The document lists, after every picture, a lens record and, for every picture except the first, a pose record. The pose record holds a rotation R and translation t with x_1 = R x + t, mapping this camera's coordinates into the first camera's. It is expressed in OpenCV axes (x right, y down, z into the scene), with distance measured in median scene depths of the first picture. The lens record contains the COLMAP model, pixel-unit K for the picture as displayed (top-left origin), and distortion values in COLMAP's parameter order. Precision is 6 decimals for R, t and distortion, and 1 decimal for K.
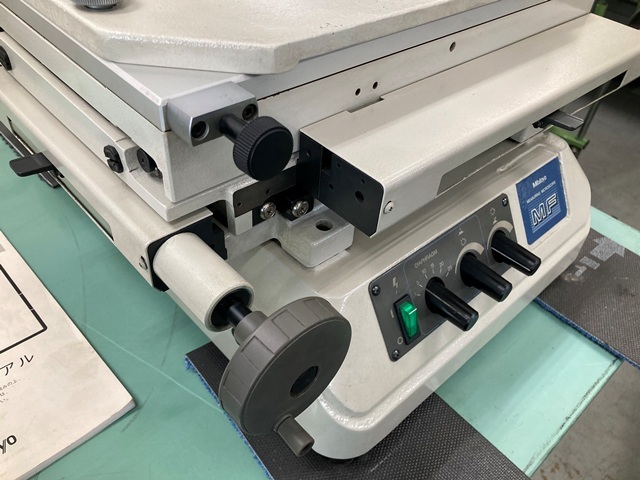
lens RADIAL K [[530.2, 0, 319.6], [0, 530.2, 246.2], [0, 0, 1]] dist [0.008339, -0.001853]
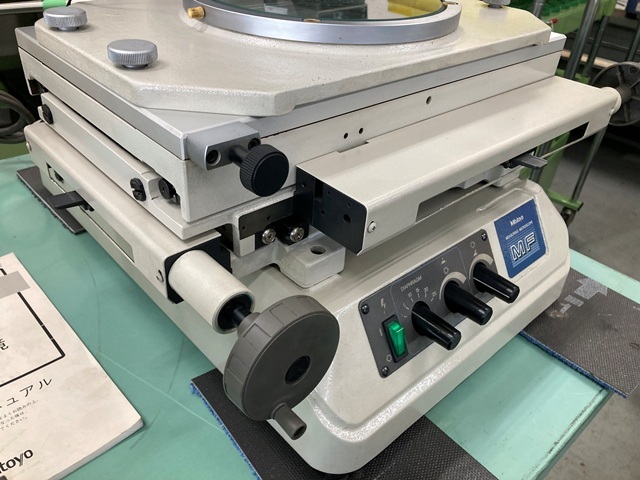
lens RADIAL K [[527.5, 0, 307.9], [0, 527.5, 235.2], [0, 0, 1]] dist [0.010696, 0.000315]
pose [[0.999594, -0.004543, -0.028142, 0.017208], [0.000315, 0.988919, -0.148453, 0.089442], [0.028505, 0.148384, 0.988519, -0.109653]]
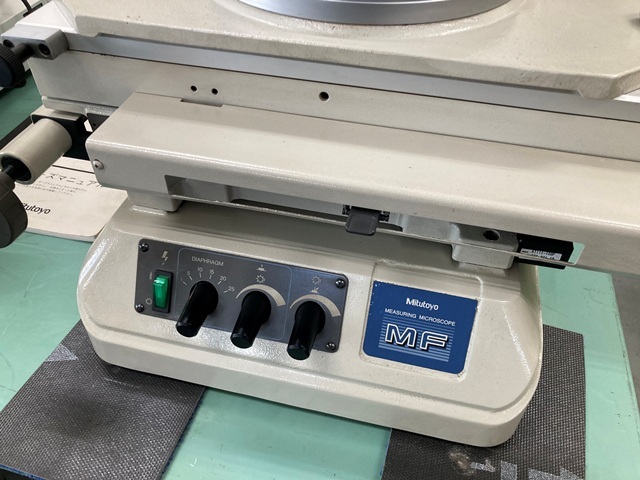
lens RADIAL K [[522.5, 0, 320.0], [0, 522.5, 240.0], [0, 0, 1]] dist [0.013397, -0.007996]
pose [[0.555110, 0.524861, -0.645271, 1.014819], [-0.541199, 0.817014, 0.198976, -0.354663], [0.631630, 0.238766, 0.737587, 0.365405]]
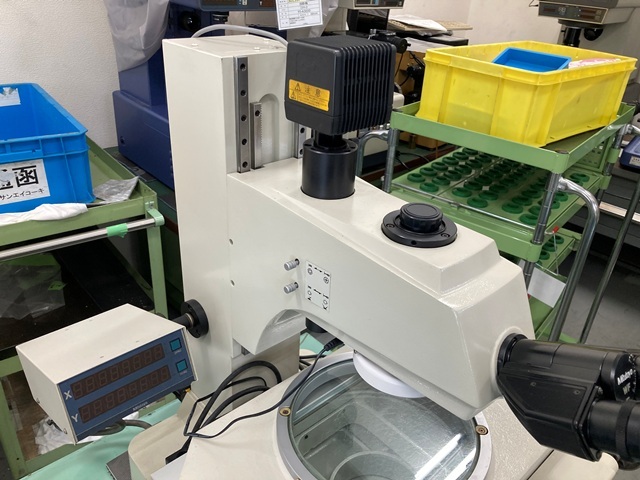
lens RADIAL K [[524.7, 0, 319.6], [0, 524.7, 245.1], [0, 0, 1]] dist [0.016980, -0.009016]
pose [[0.999570, -0.019686, -0.021733, -0.134126], [0.013775, 0.969513, -0.244654, -0.833669], [0.025886, 0.244249, 0.969367, -0.685457]]
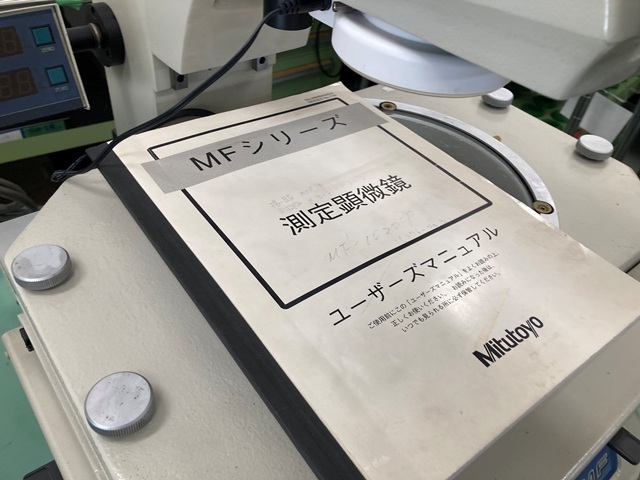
lens RADIAL K [[522.5, 0, 320.0], [0, 522.5, 240.0], [0, 0, 1]] dist [0.013397, -0.007996]
pose [[0.996875, 0.059900, -0.051504, -0.033752], [-0.060684, 0.998062, -0.013799, -0.561540], [0.050577, 0.016881, 0.998577, 0.084243]]
